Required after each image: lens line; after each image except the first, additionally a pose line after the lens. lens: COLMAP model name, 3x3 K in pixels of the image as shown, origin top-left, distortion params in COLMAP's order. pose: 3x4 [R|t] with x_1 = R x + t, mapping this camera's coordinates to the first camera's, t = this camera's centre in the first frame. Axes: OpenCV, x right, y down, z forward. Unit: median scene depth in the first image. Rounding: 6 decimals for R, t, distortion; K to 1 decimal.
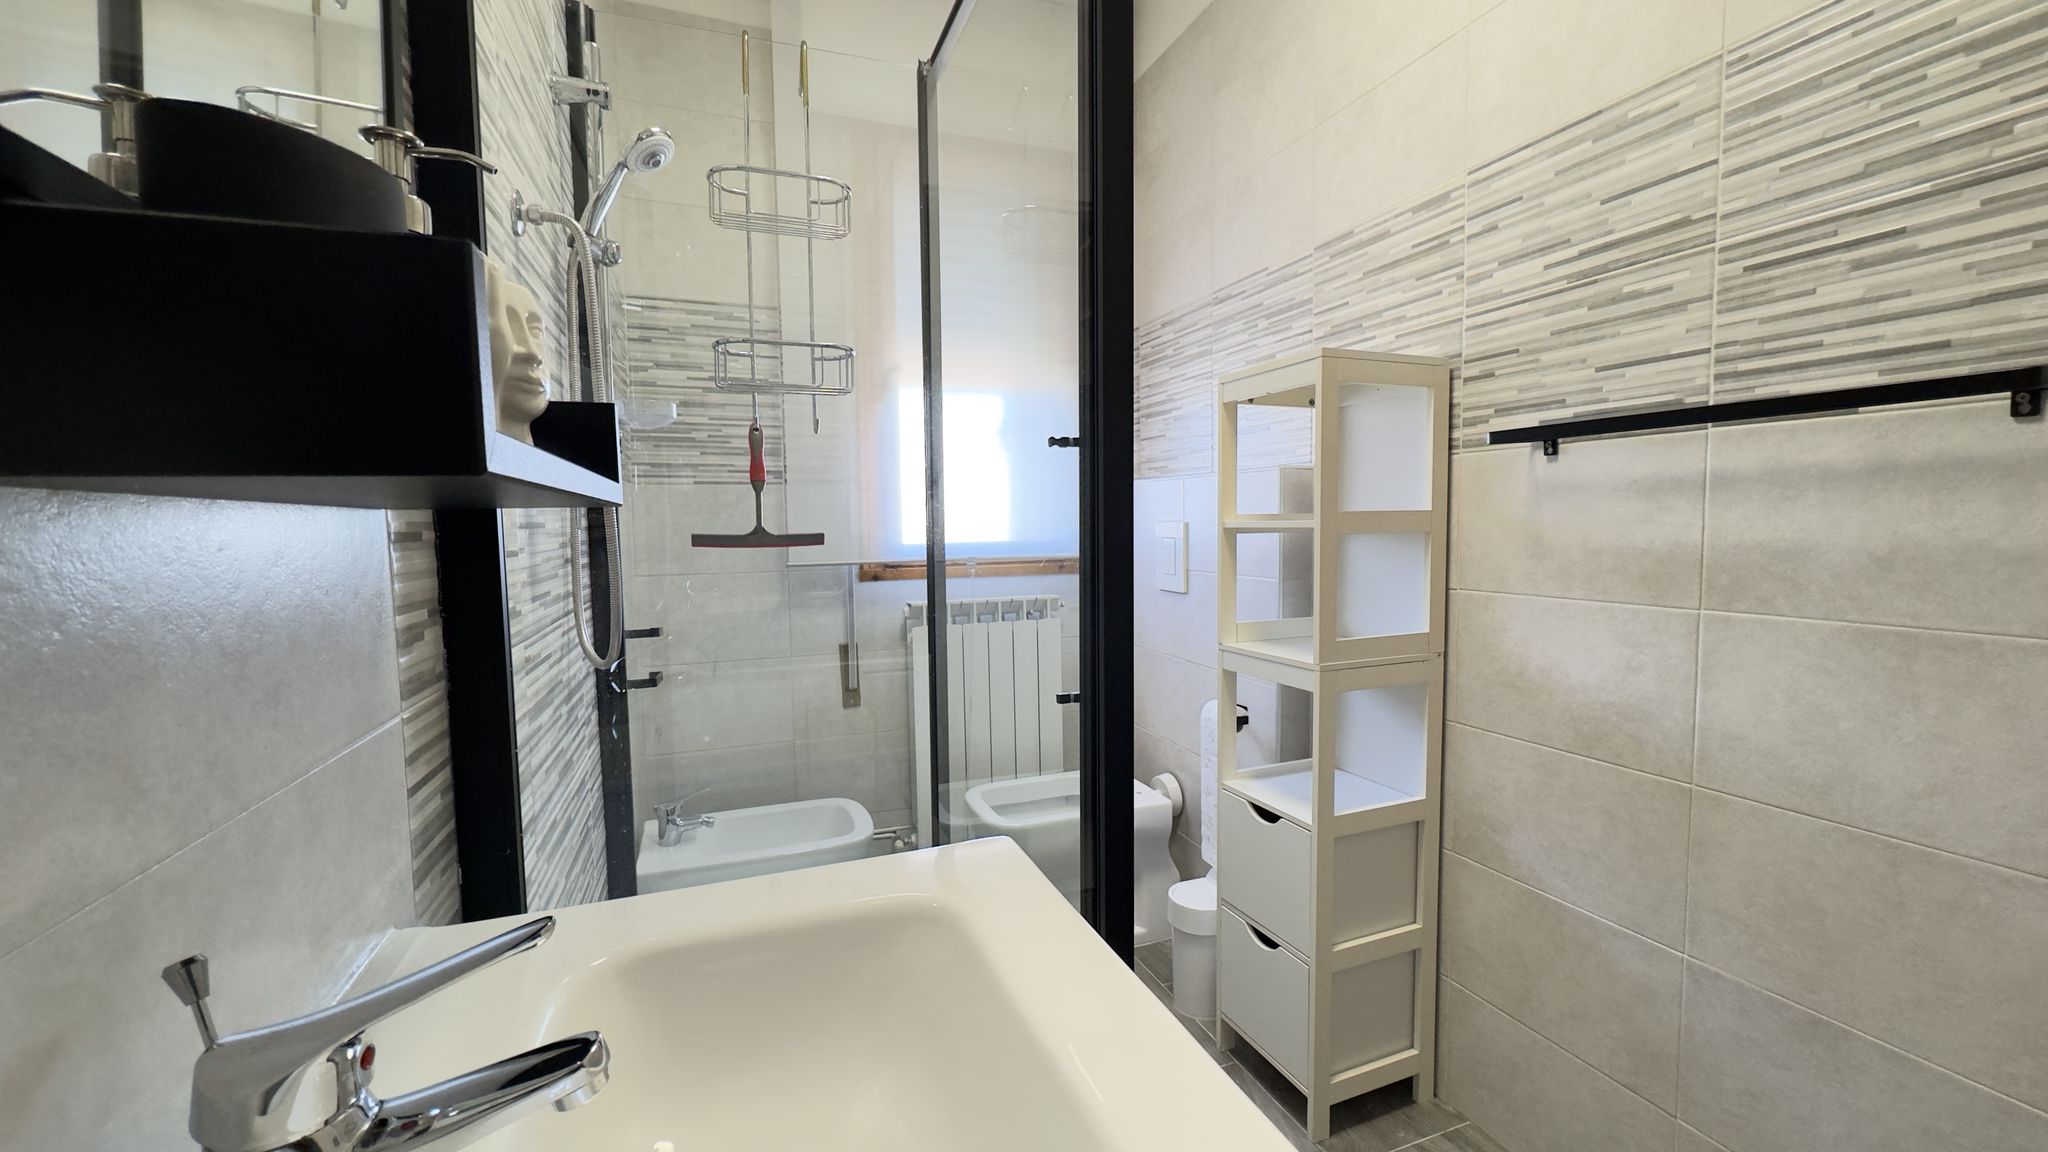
lens RADIAL K [[812.3, 0, 1028.4], [0, 812.3, 579.8], [0, 0, 1]] dist [-0.002880, 0.000641]
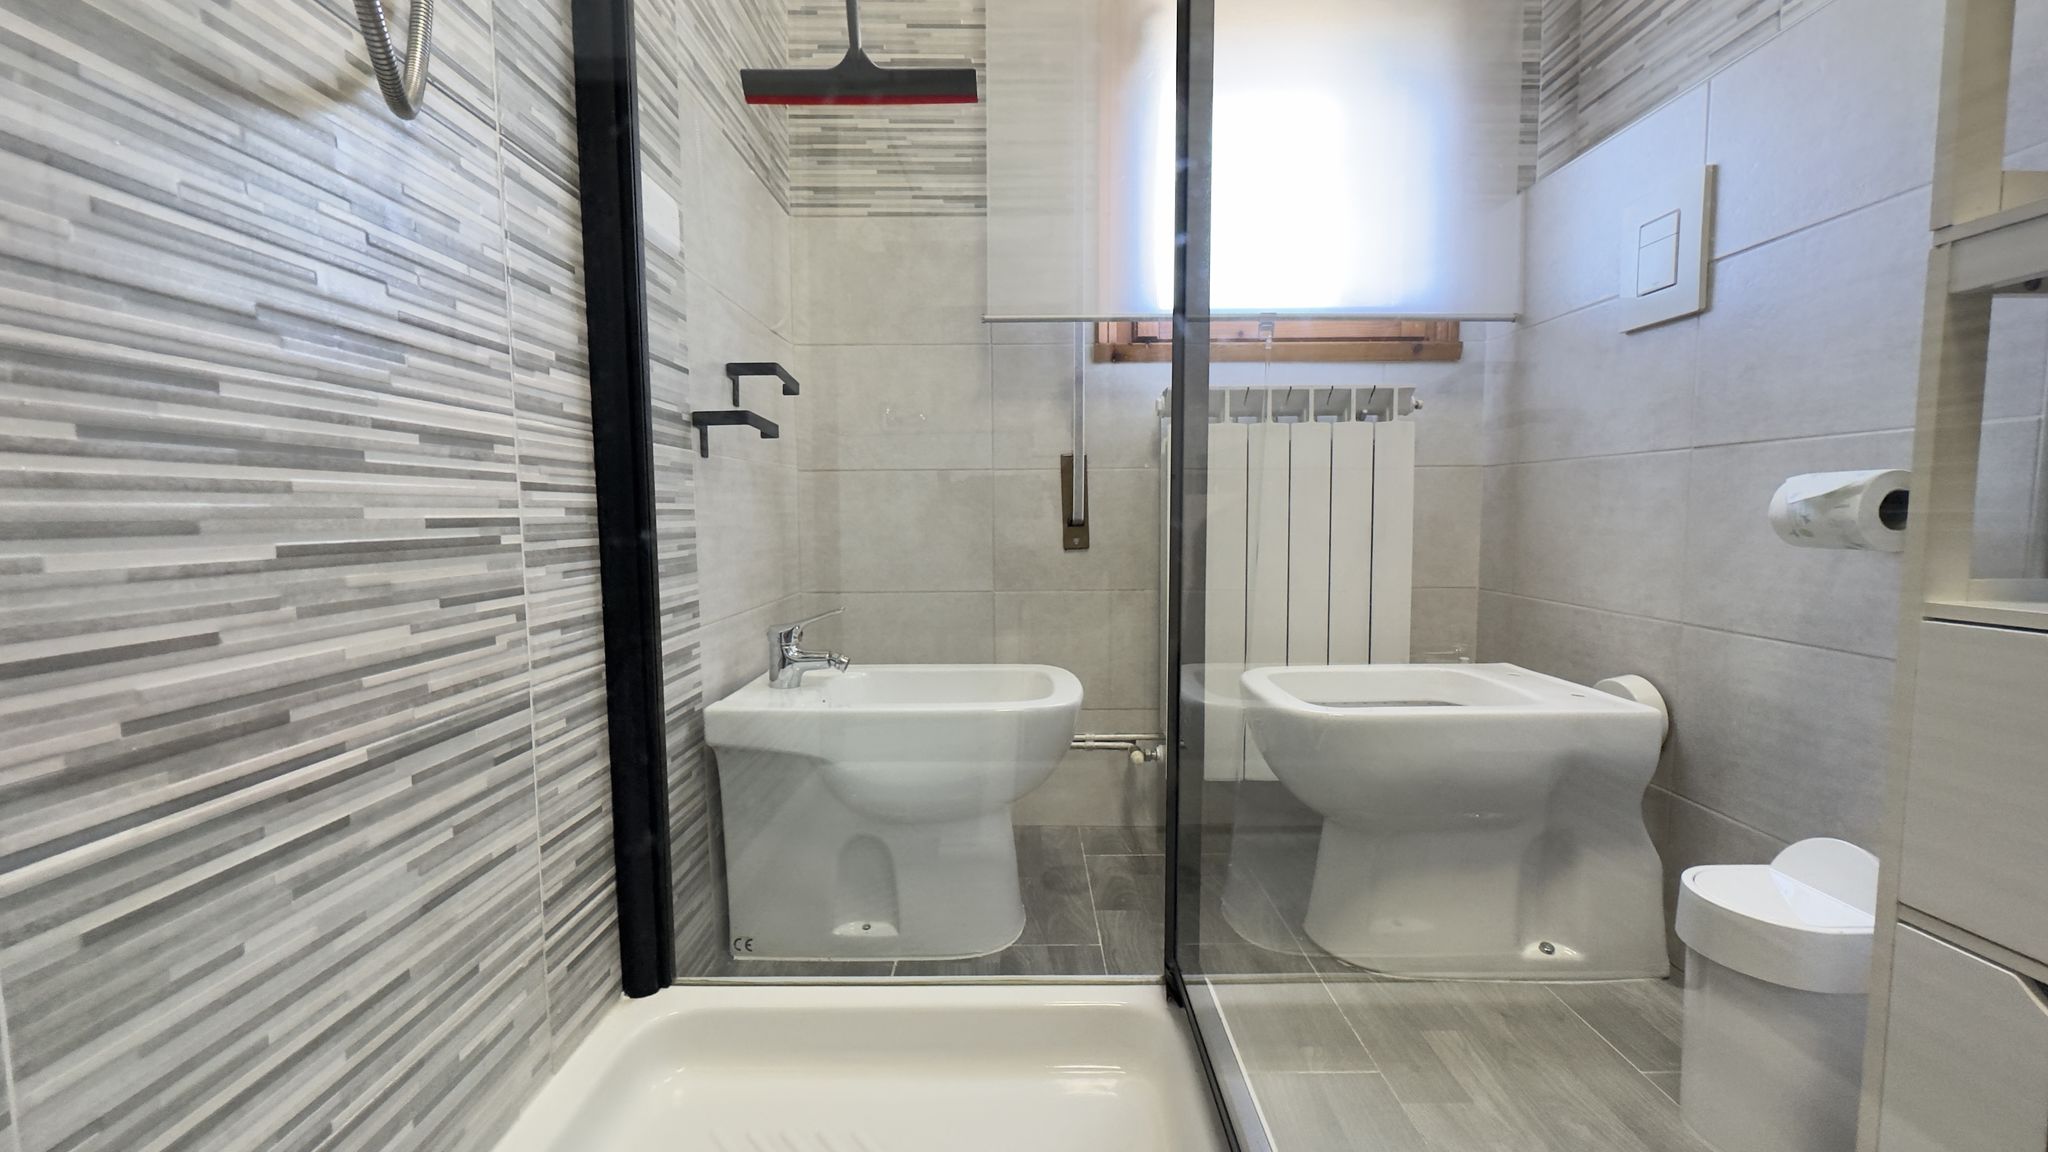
lens RADIAL K [[812.3, 0, 1026.5], [0, 812.3, 578.7], [0, 0, 1]] dist [-0.002880, 0.000641]
pose [[0.936974, 0.035930, -0.347548, -0.035070], [-0.032070, 0.999344, 0.016852, 0.332673], [0.347925, -0.004644, 0.937511, 0.667533]]
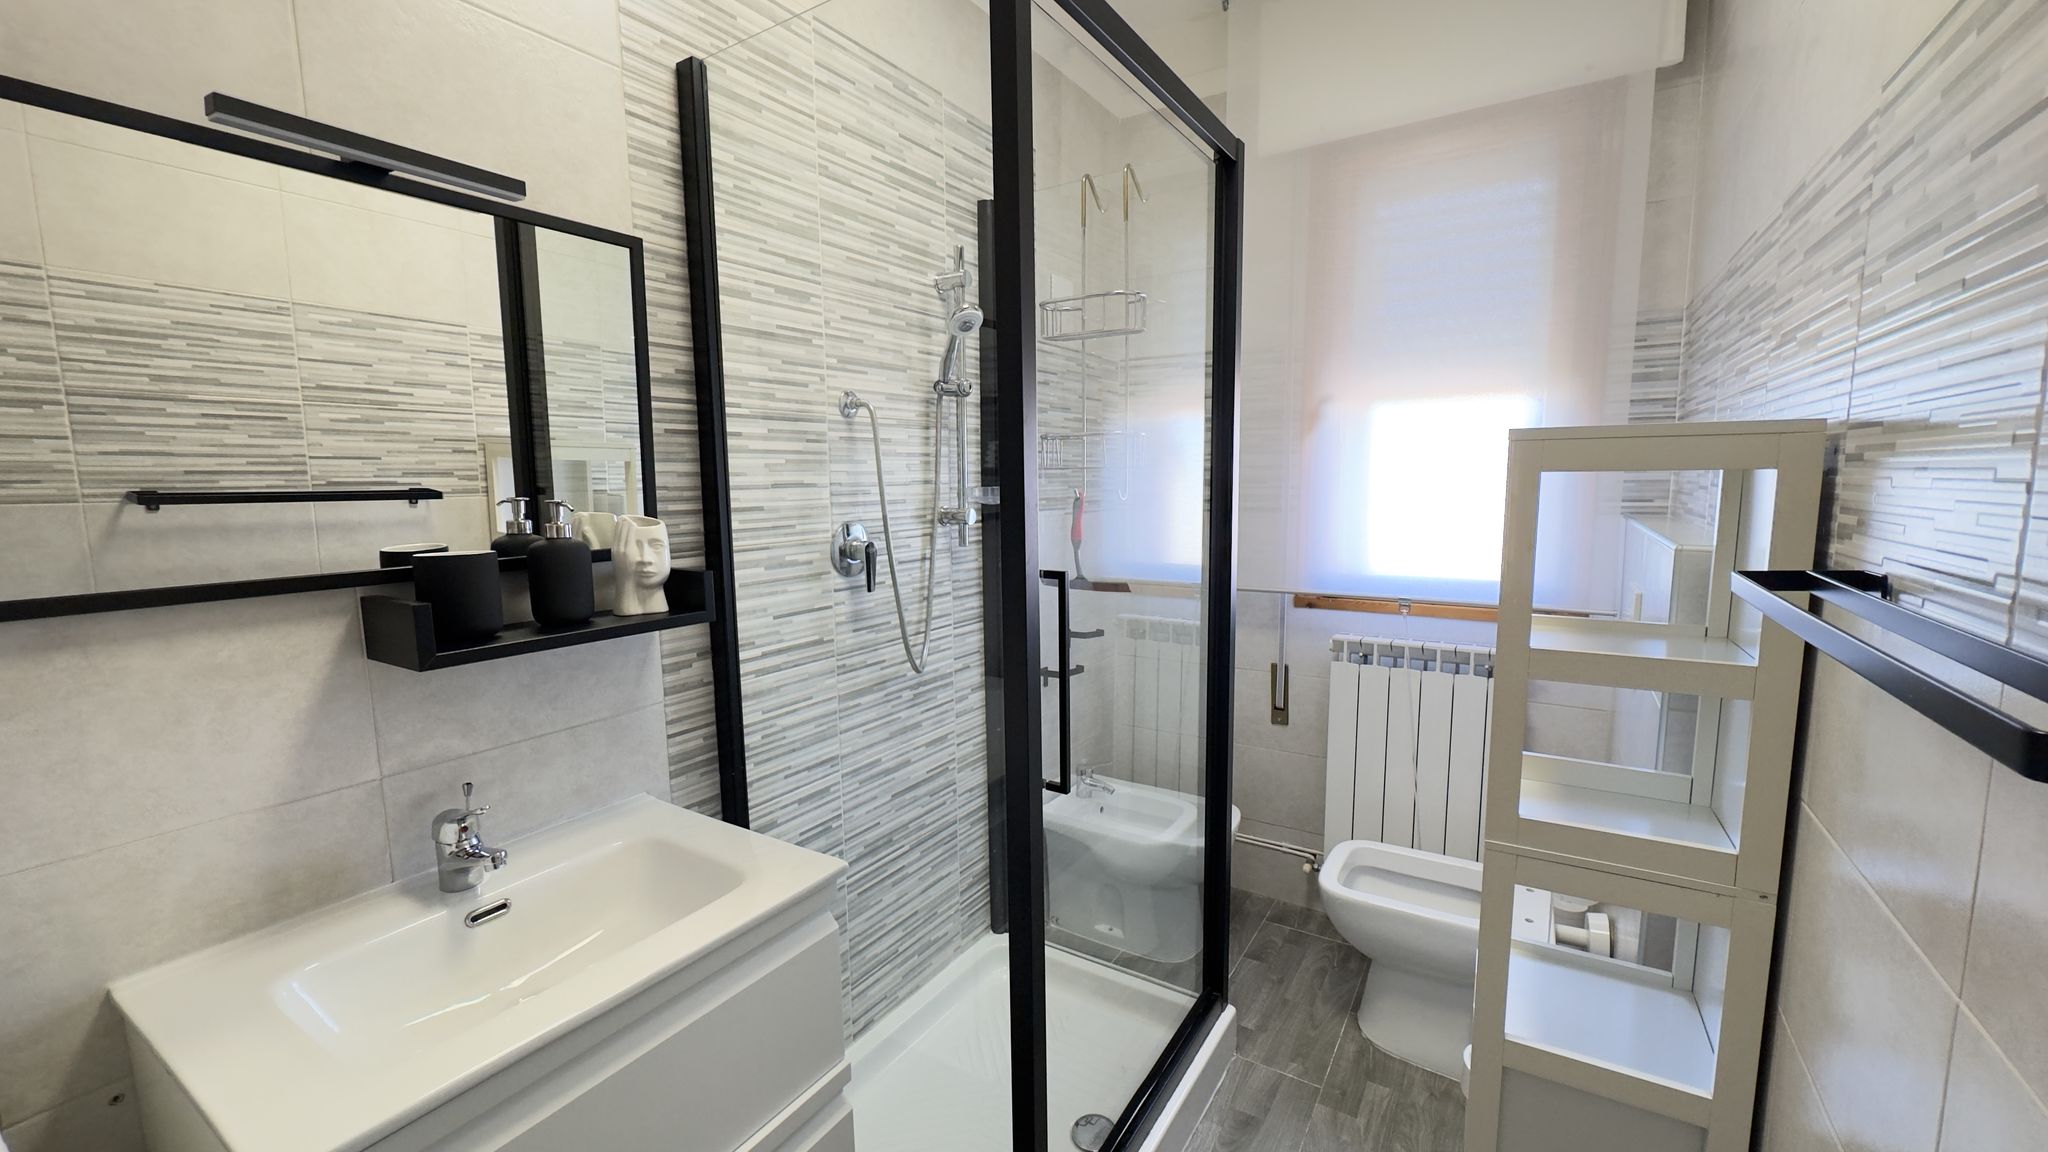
lens RADIAL K [[812.3, 0, 1026.3], [0, 812.3, 581.3], [0, 0, 1]] dist [-0.002880, 0.000641]
pose [[0.601661, 0.110107, -0.791126, 0.765800], [-0.055151, 0.993816, 0.096375, -0.213719], [0.796845, -0.014354, 0.604013, 0.215496]]
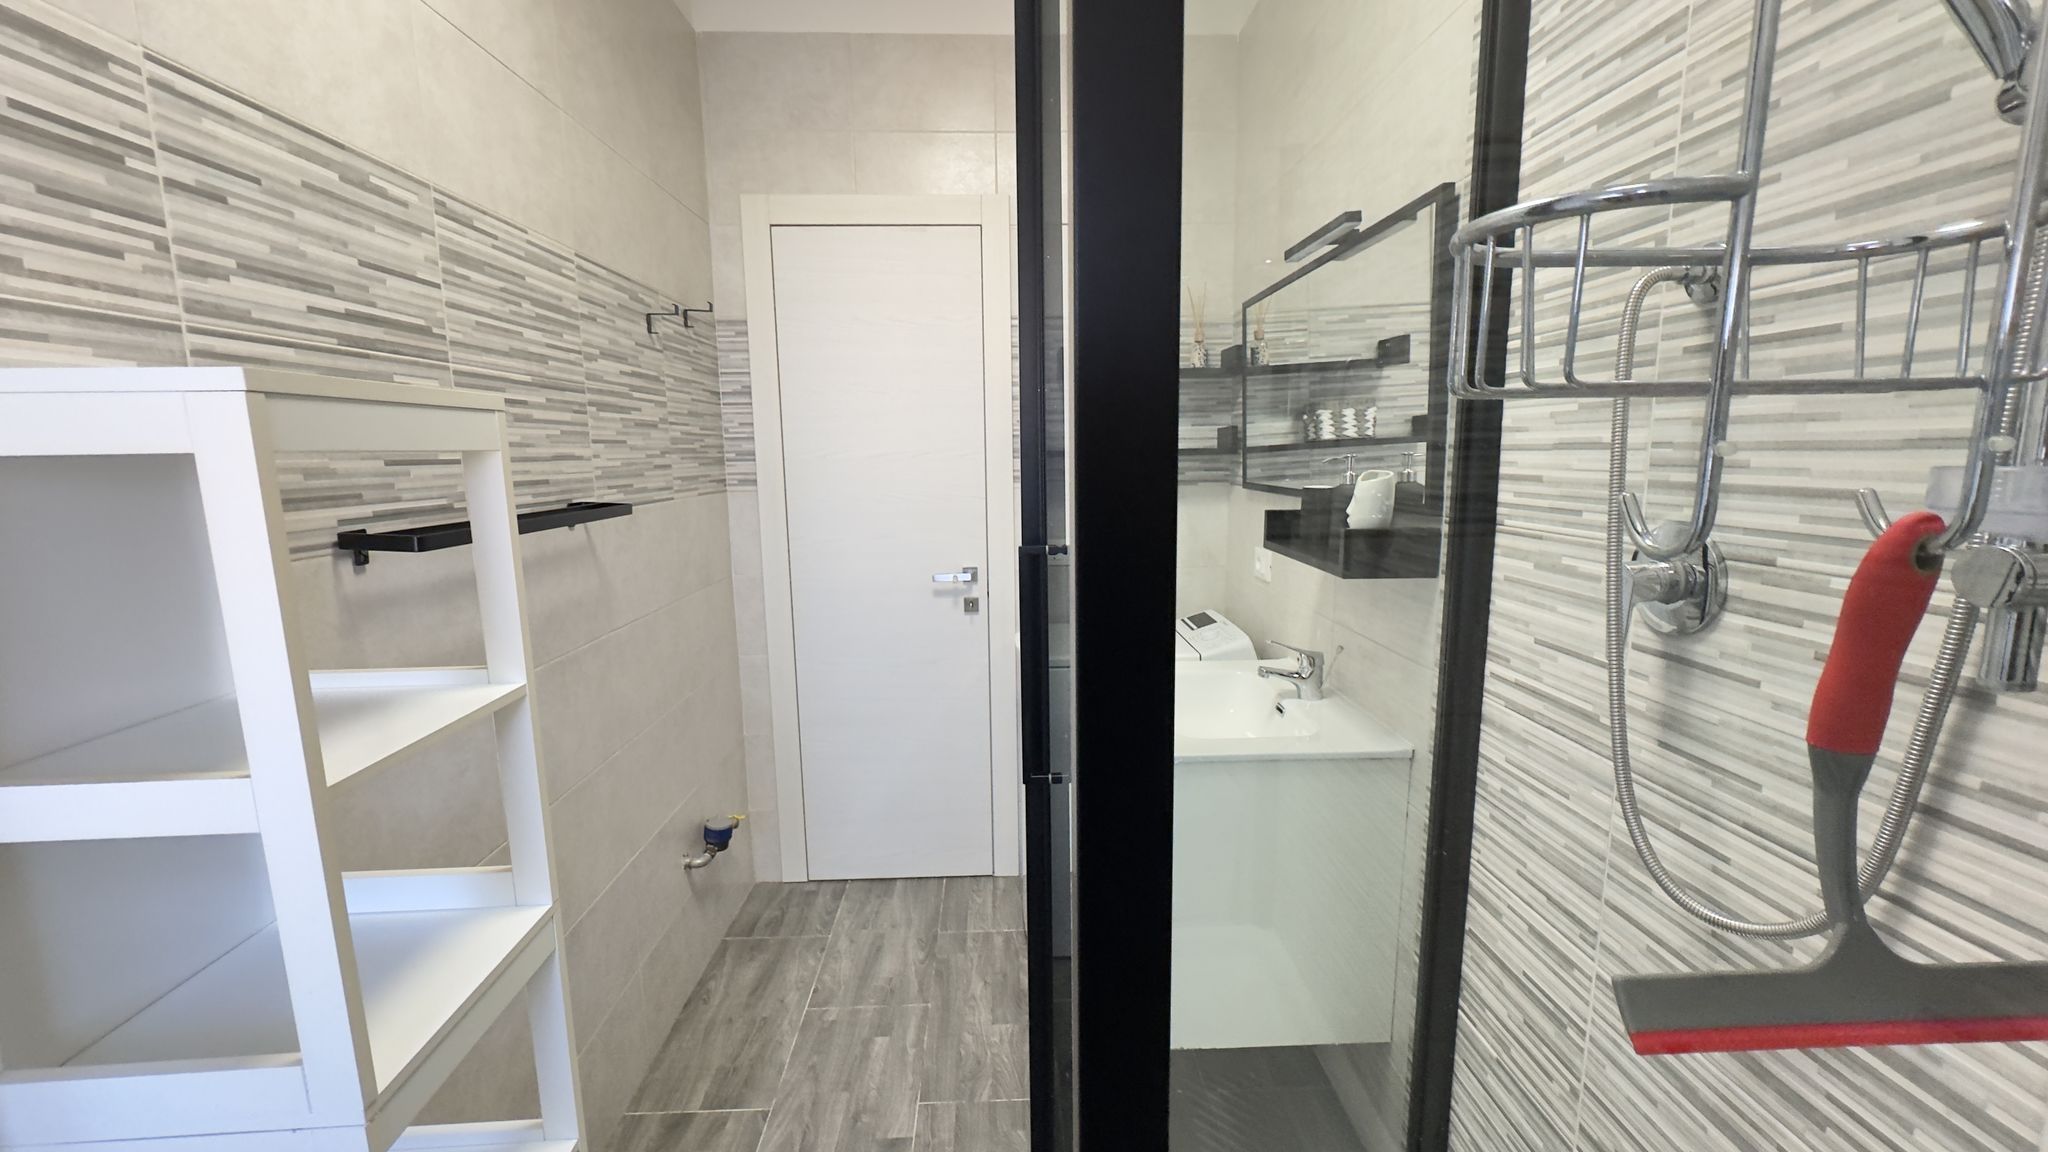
lens RADIAL K [[812.3, 0, 1028.5], [0, 812.3, 580.6], [0, 0, 1]] dist [-0.002880, 0.000641]
pose [[-0.947512, -0.024502, 0.318779, -0.209688], [0.049798, 0.973580, 0.222848, -0.293287], [-0.315817, 0.227026, -0.921259, 1.589538]]
